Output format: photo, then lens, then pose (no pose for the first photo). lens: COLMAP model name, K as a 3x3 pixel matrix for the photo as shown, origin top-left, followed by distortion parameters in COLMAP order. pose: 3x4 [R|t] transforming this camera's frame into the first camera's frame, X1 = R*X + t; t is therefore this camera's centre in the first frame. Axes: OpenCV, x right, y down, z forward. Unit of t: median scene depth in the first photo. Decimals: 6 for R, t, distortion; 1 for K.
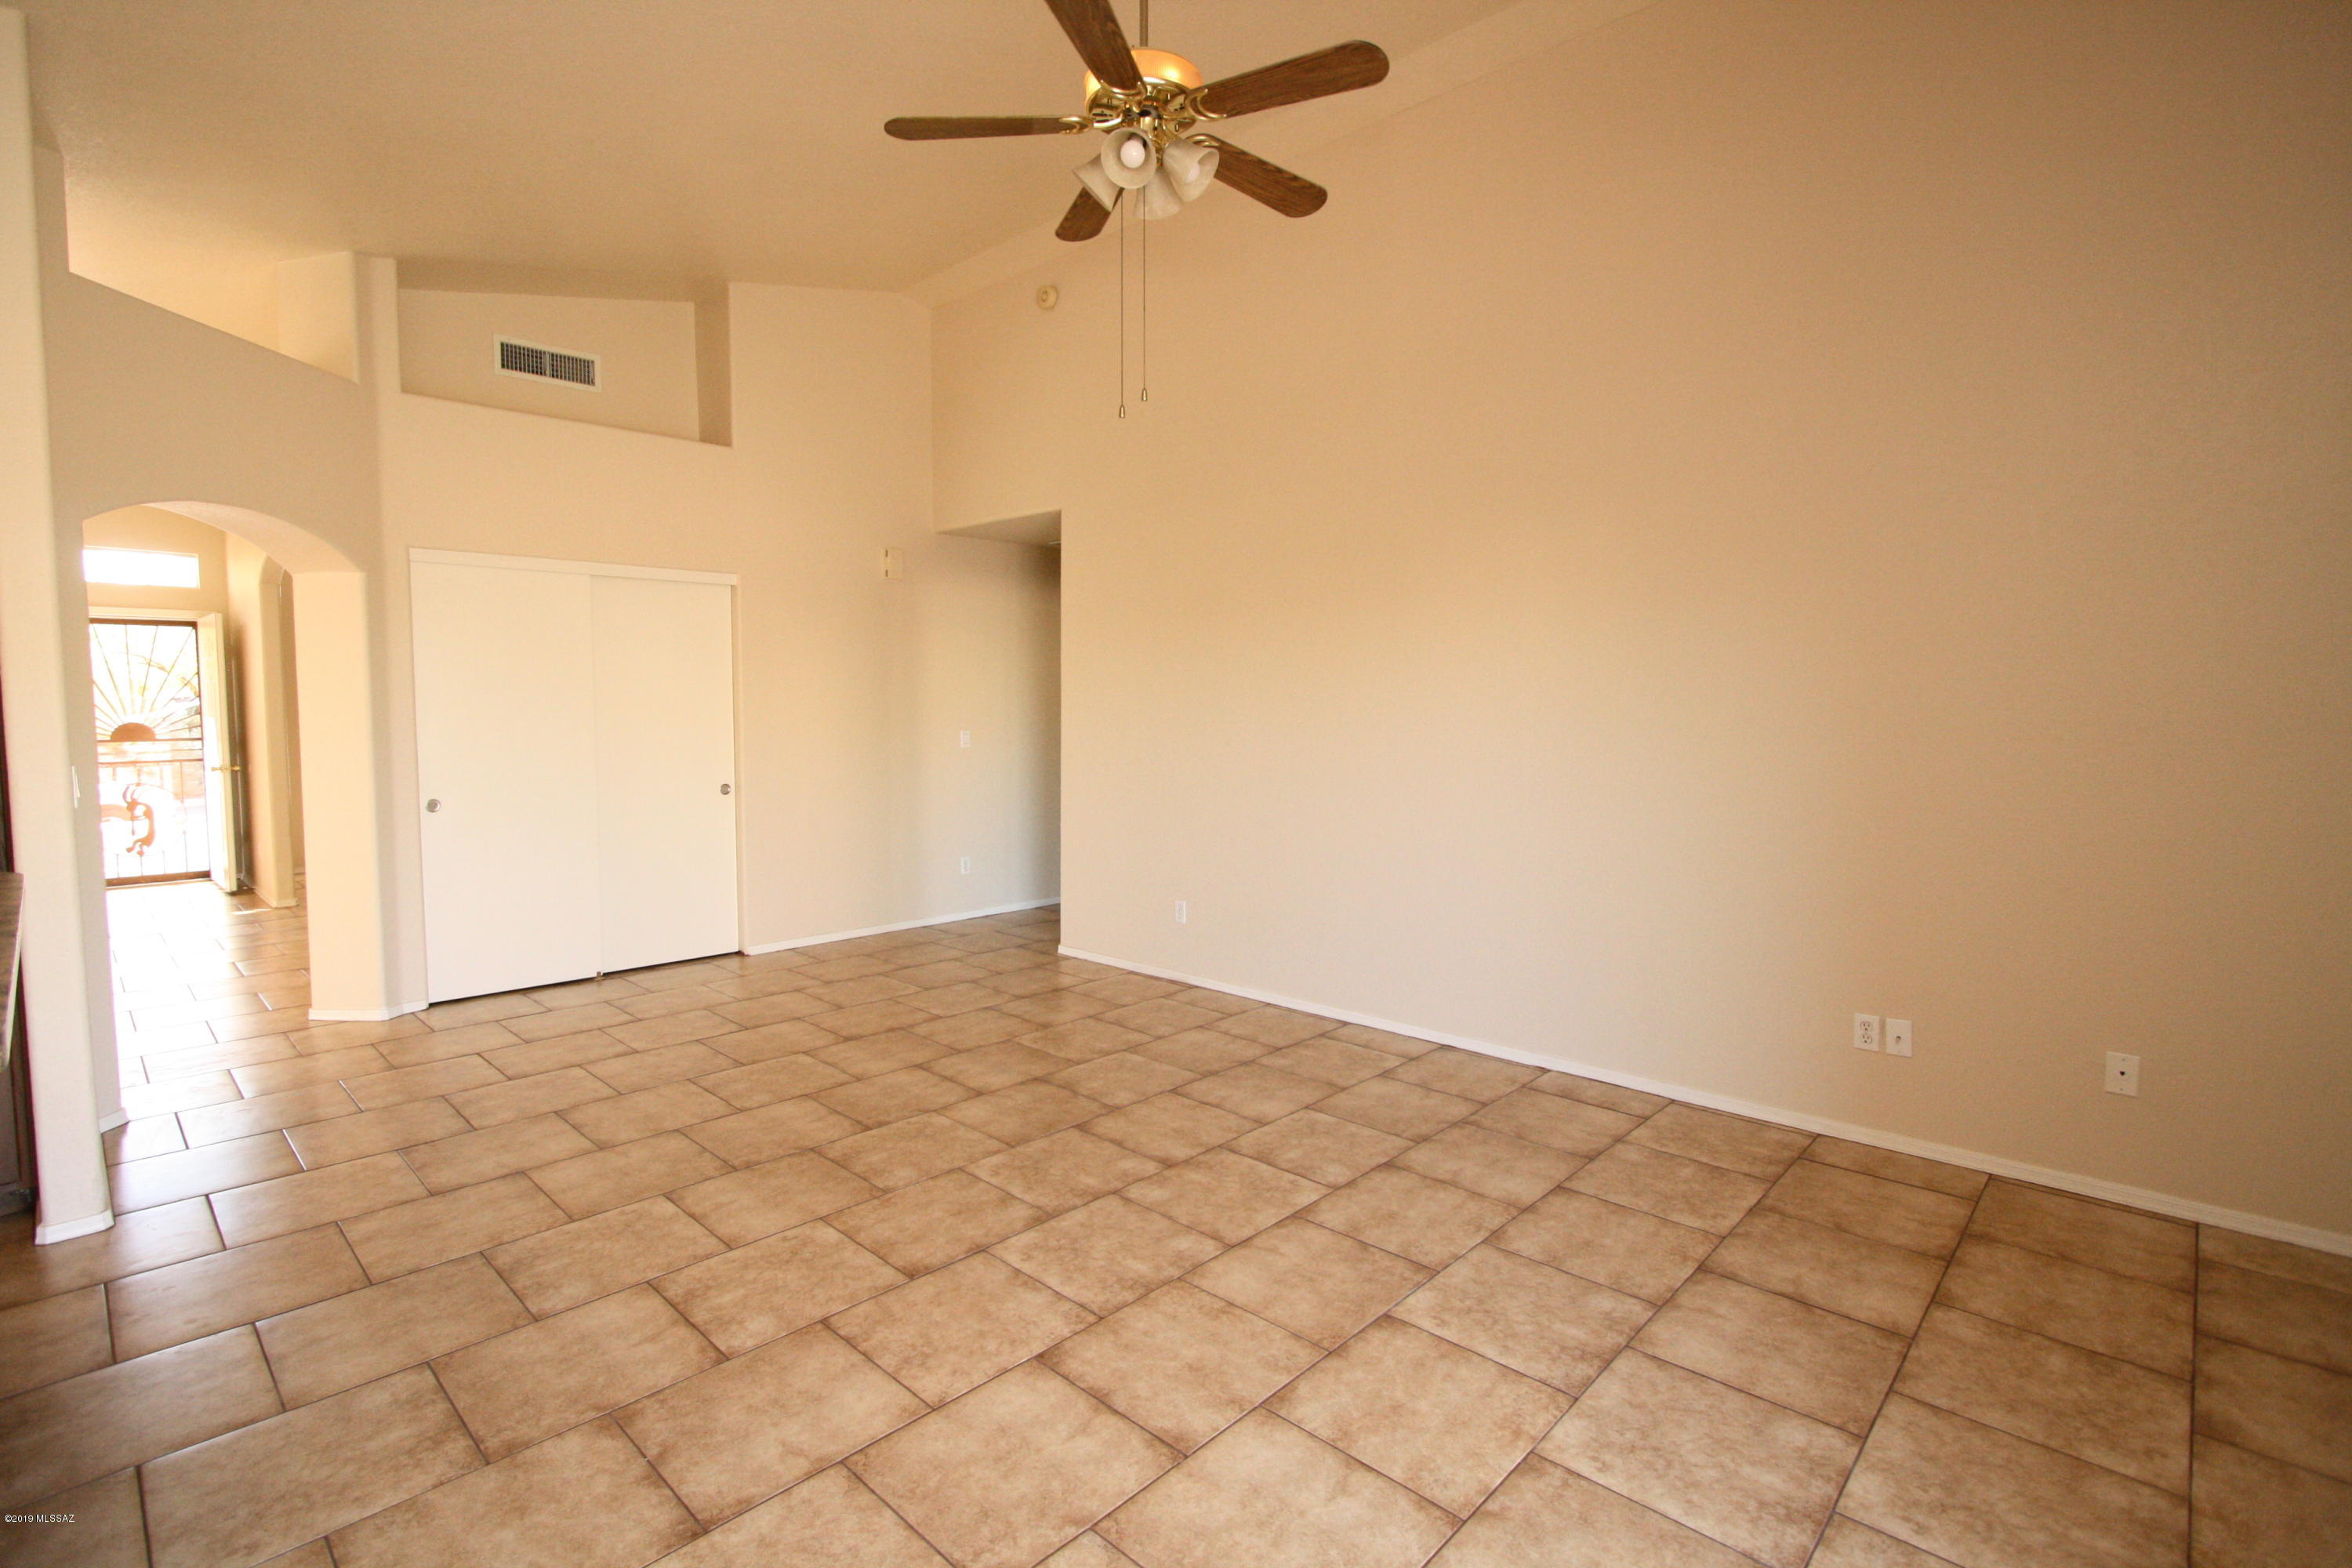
lens RADIAL K [[1094.8, 0, 1170.2], [0, 1094.8, 774.3], [0, 0, 1]] dist [-0.022033, 0.004791]
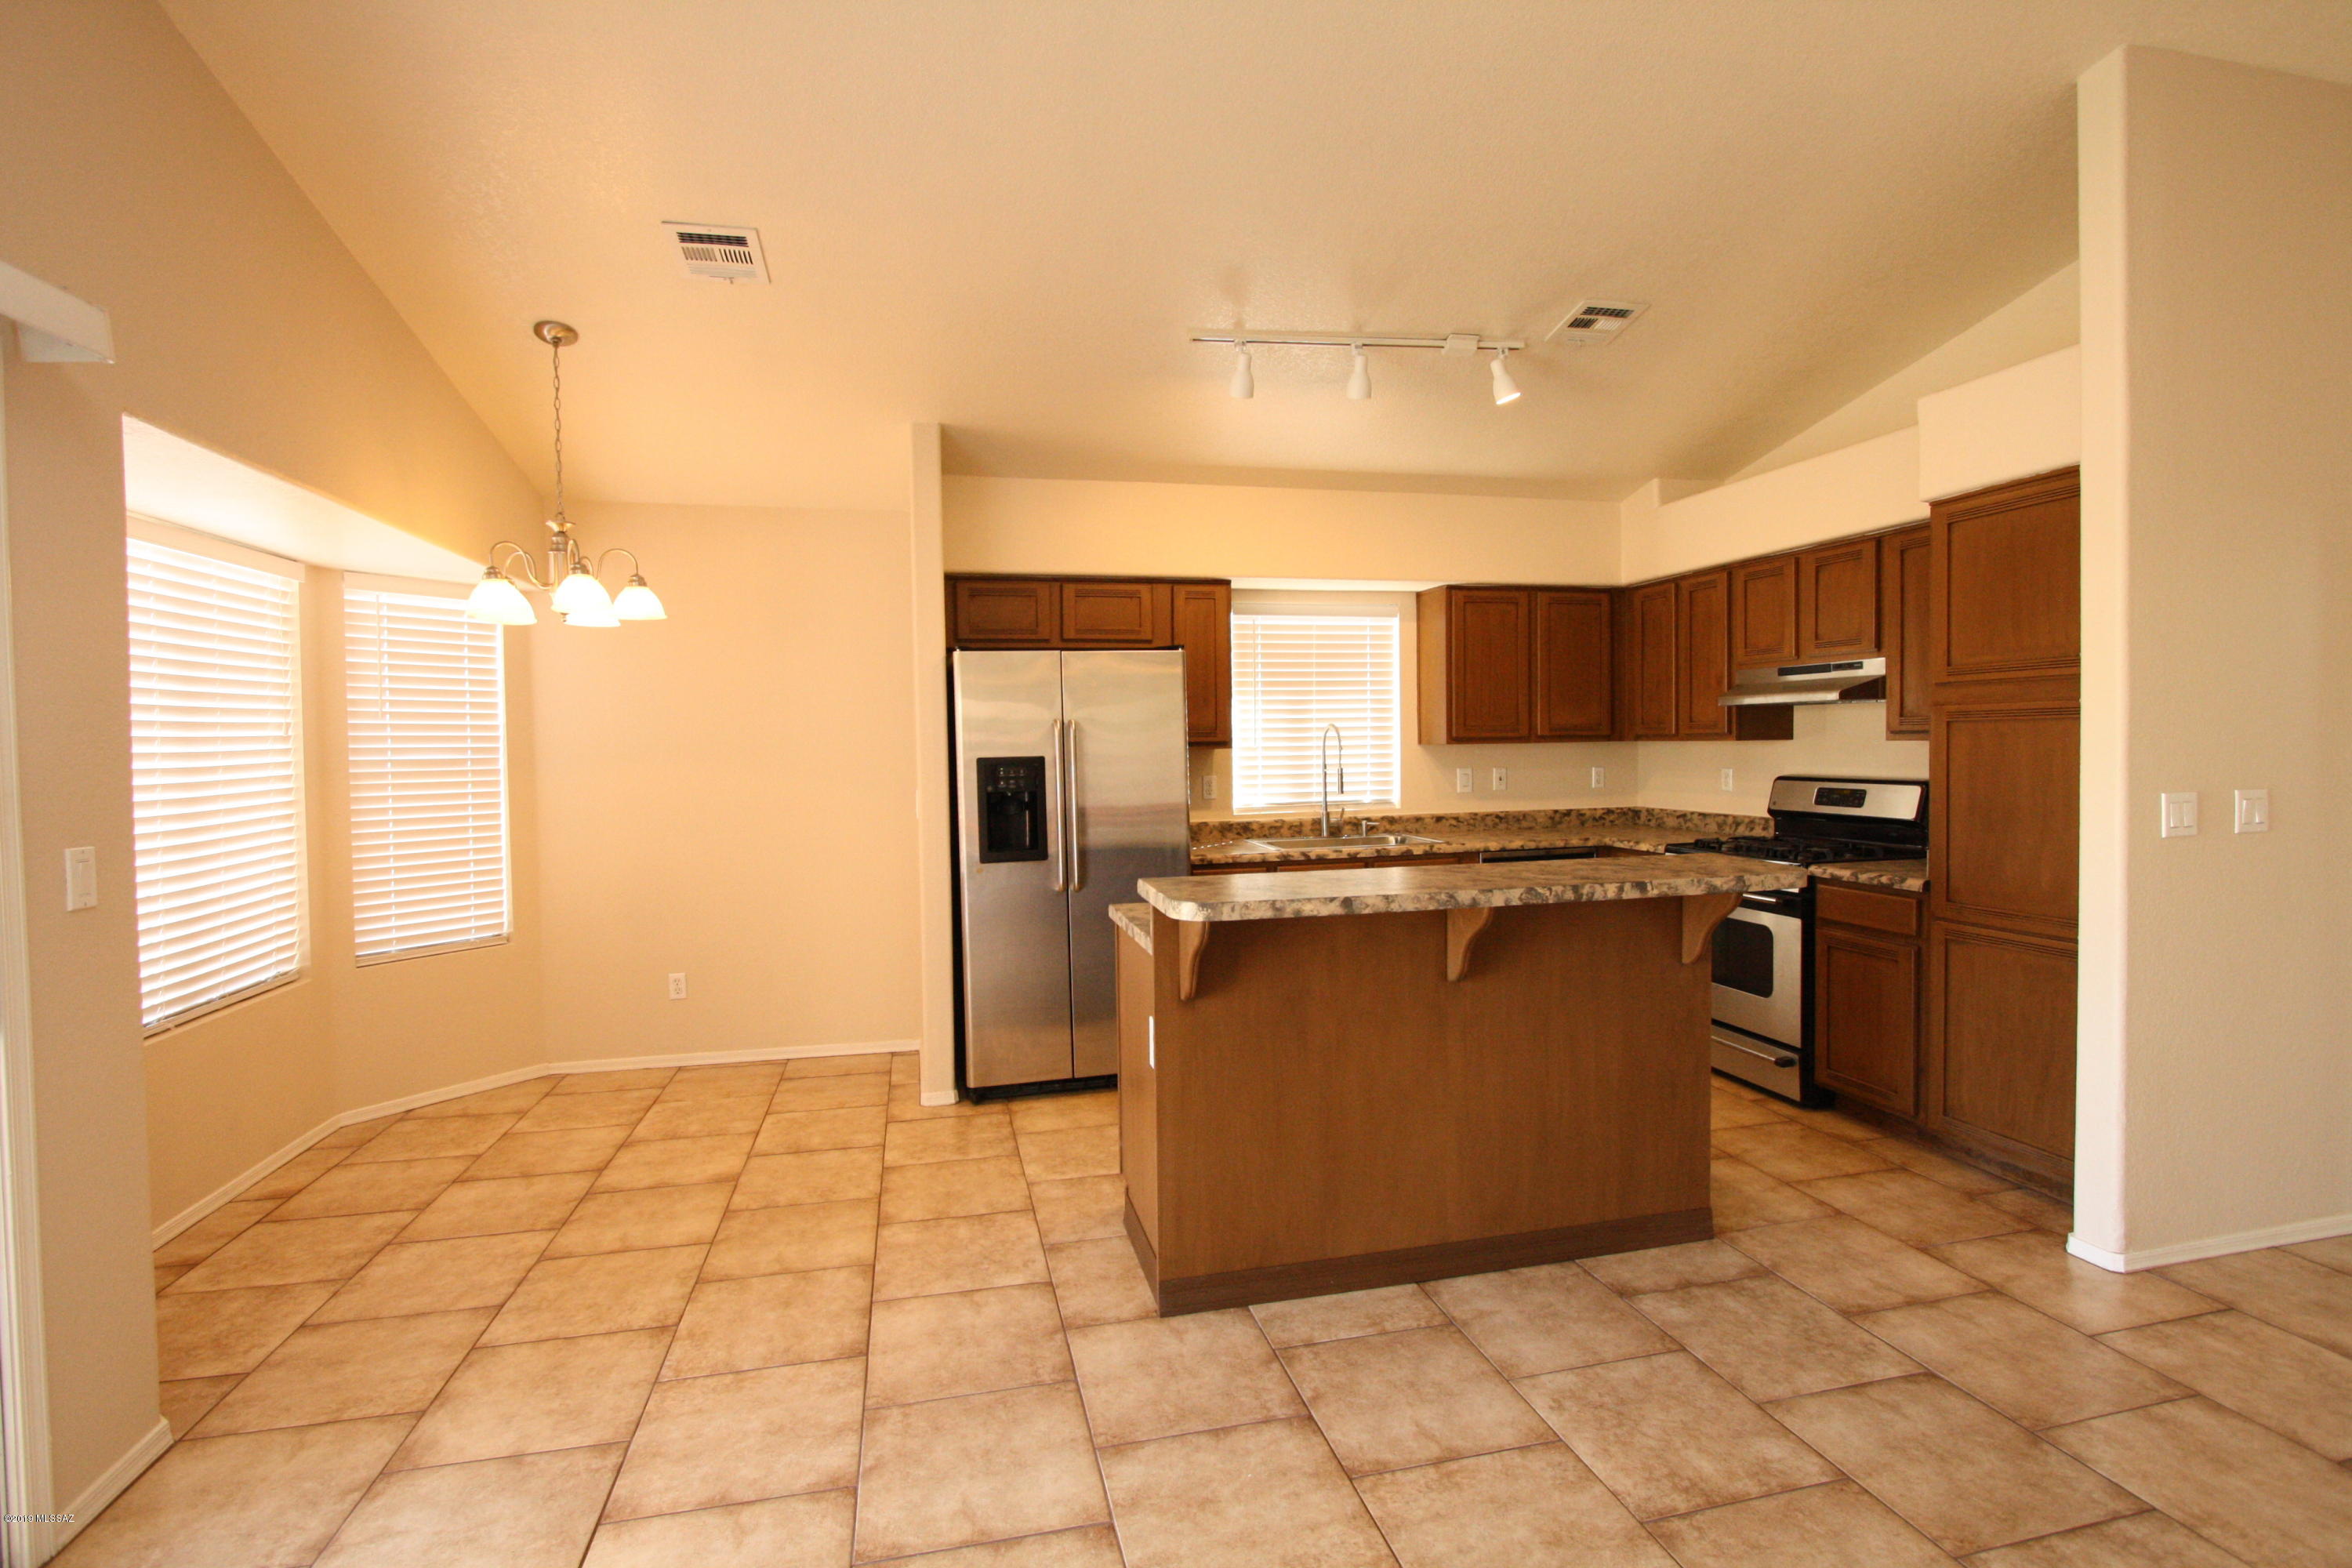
lens RADIAL K [[1094.8, 0, 1172.0], [0, 1094.8, 776.3], [0, 0, 1]] dist [-0.022033, 0.004791]
pose [[-0.545909, 0.035352, -0.837098, 0.227858], [-0.038743, 0.996976, 0.067369, -0.045489], [0.836948, 0.069209, -0.542888, 0.667862]]
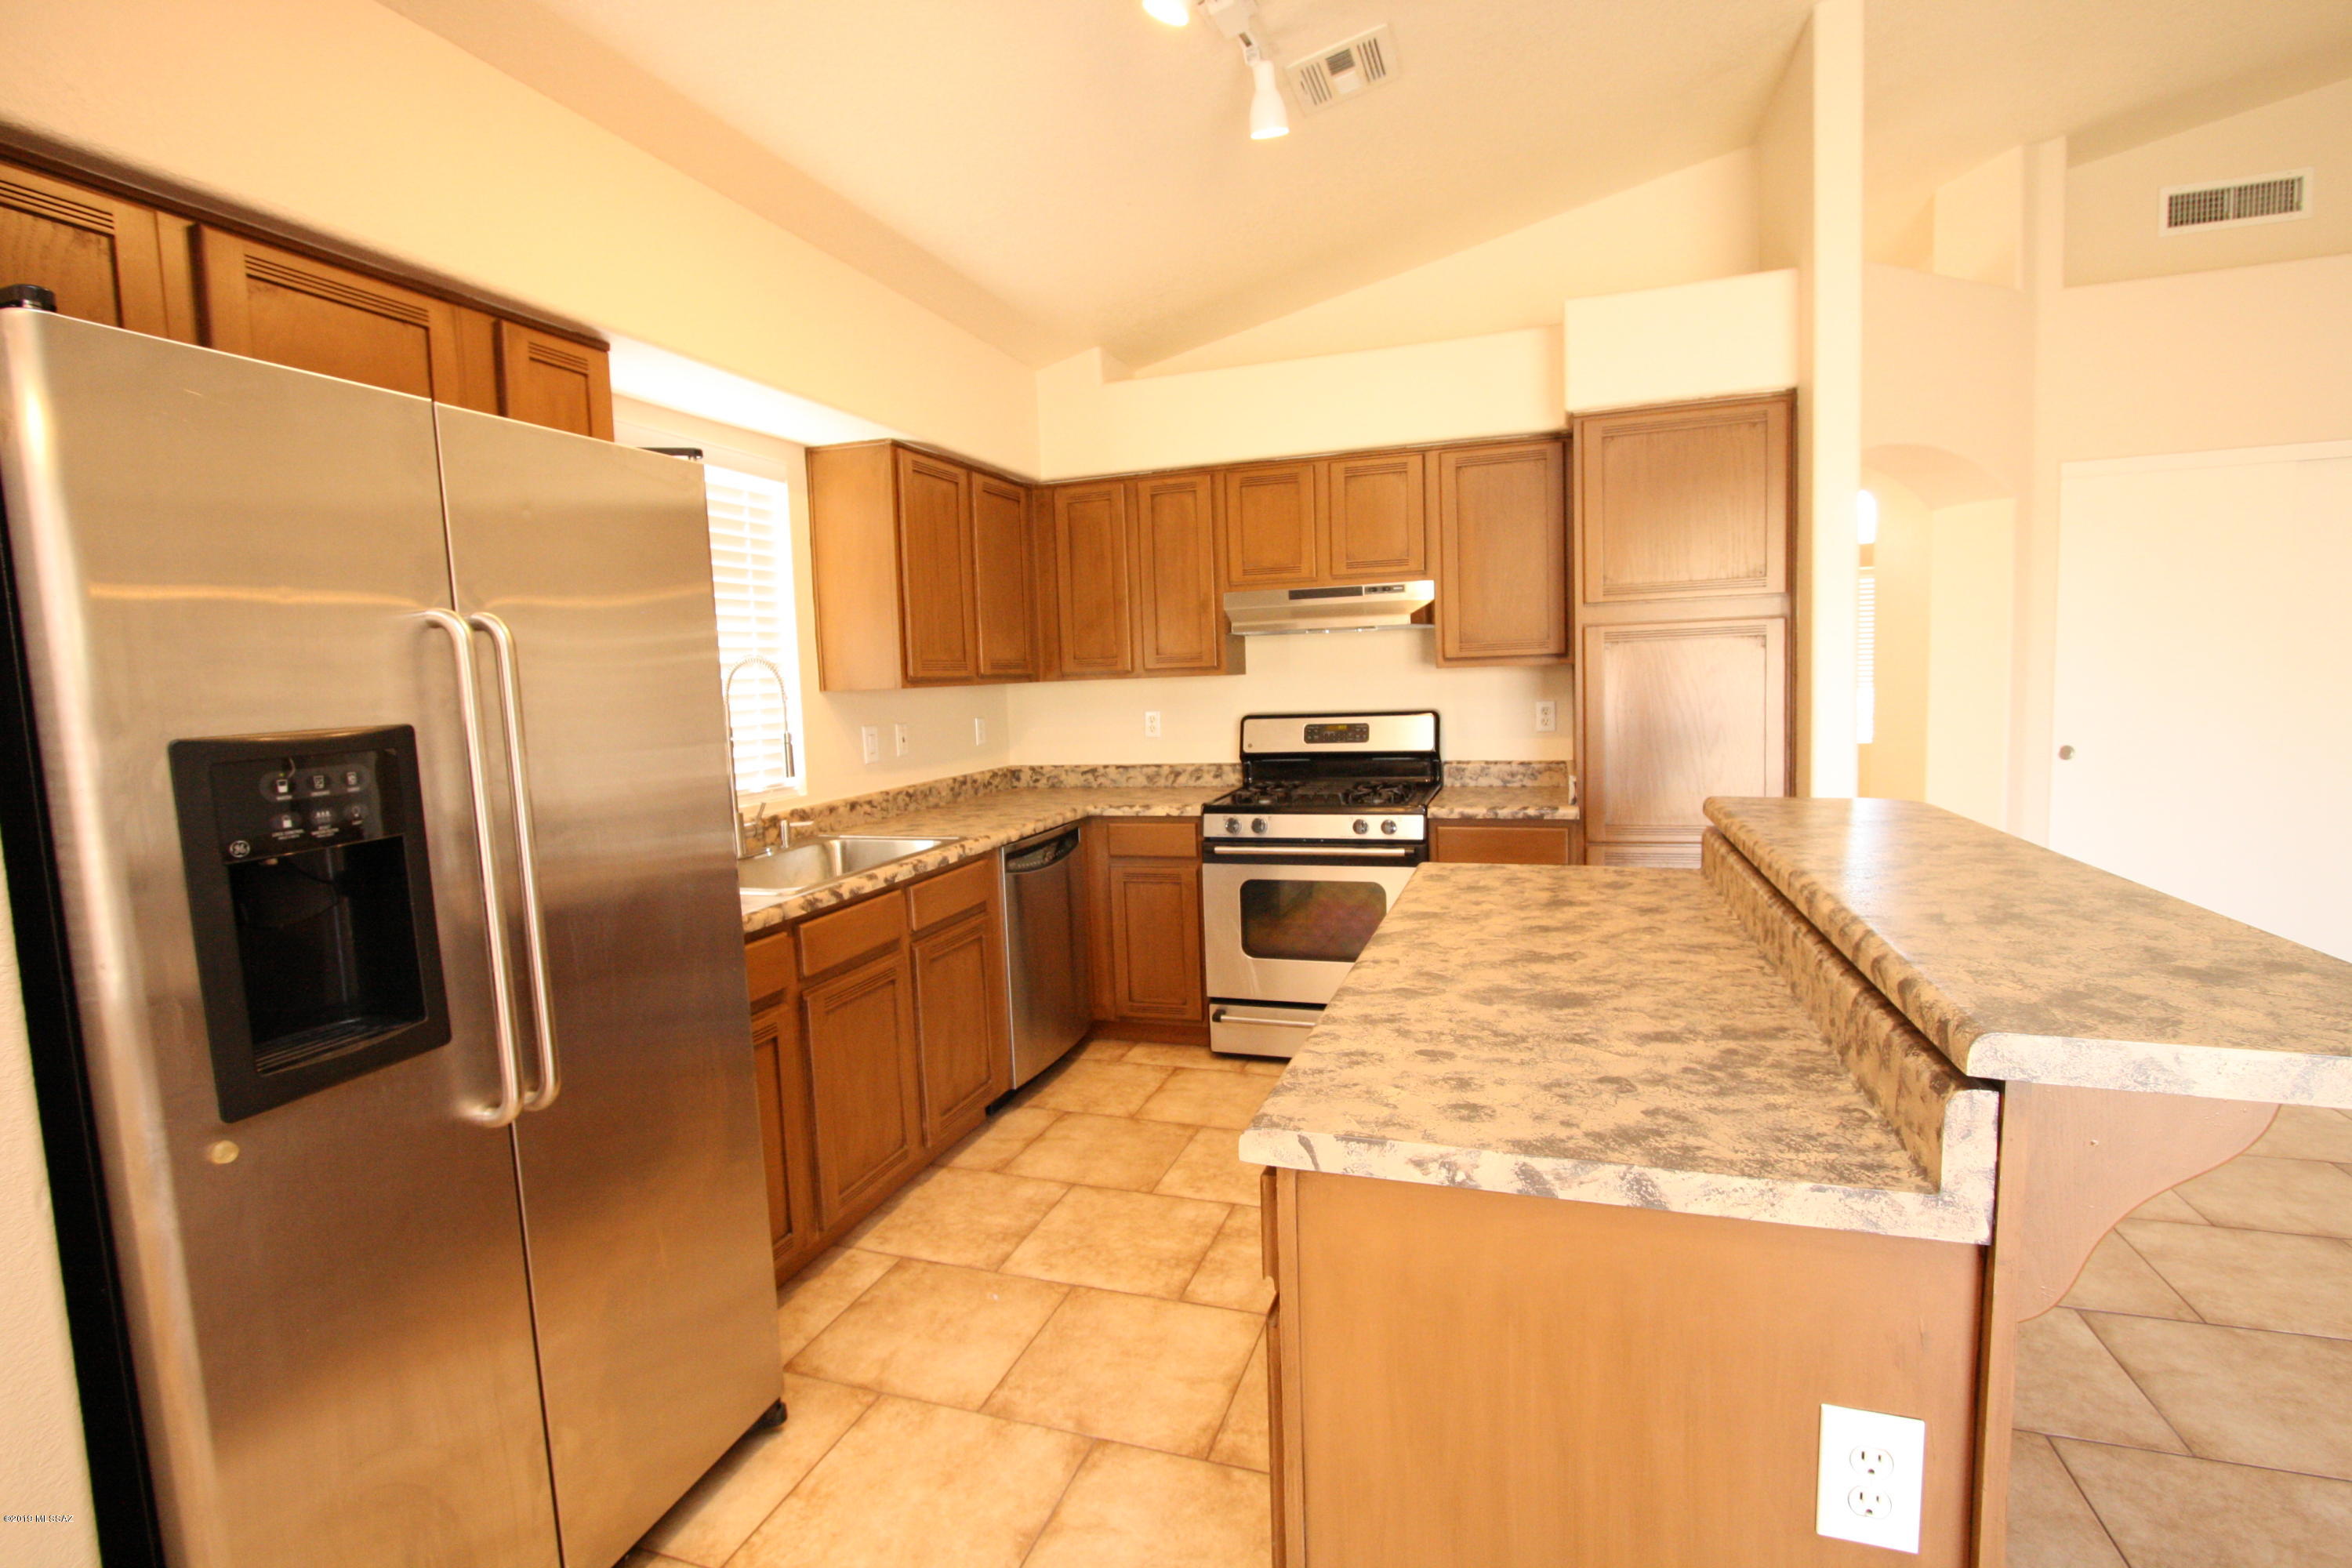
lens RADIAL K [[1094.8, 0, 1173.8], [0, 1094.8, 774.3], [0, 0, 1]] dist [-0.022033, 0.004791]
pose [[0.420888, 0.066303, -0.904686, -0.272157], [-0.021443, 0.997774, 0.063149, 0.009263], [0.906859, -0.007179, 0.421373, -0.058250]]
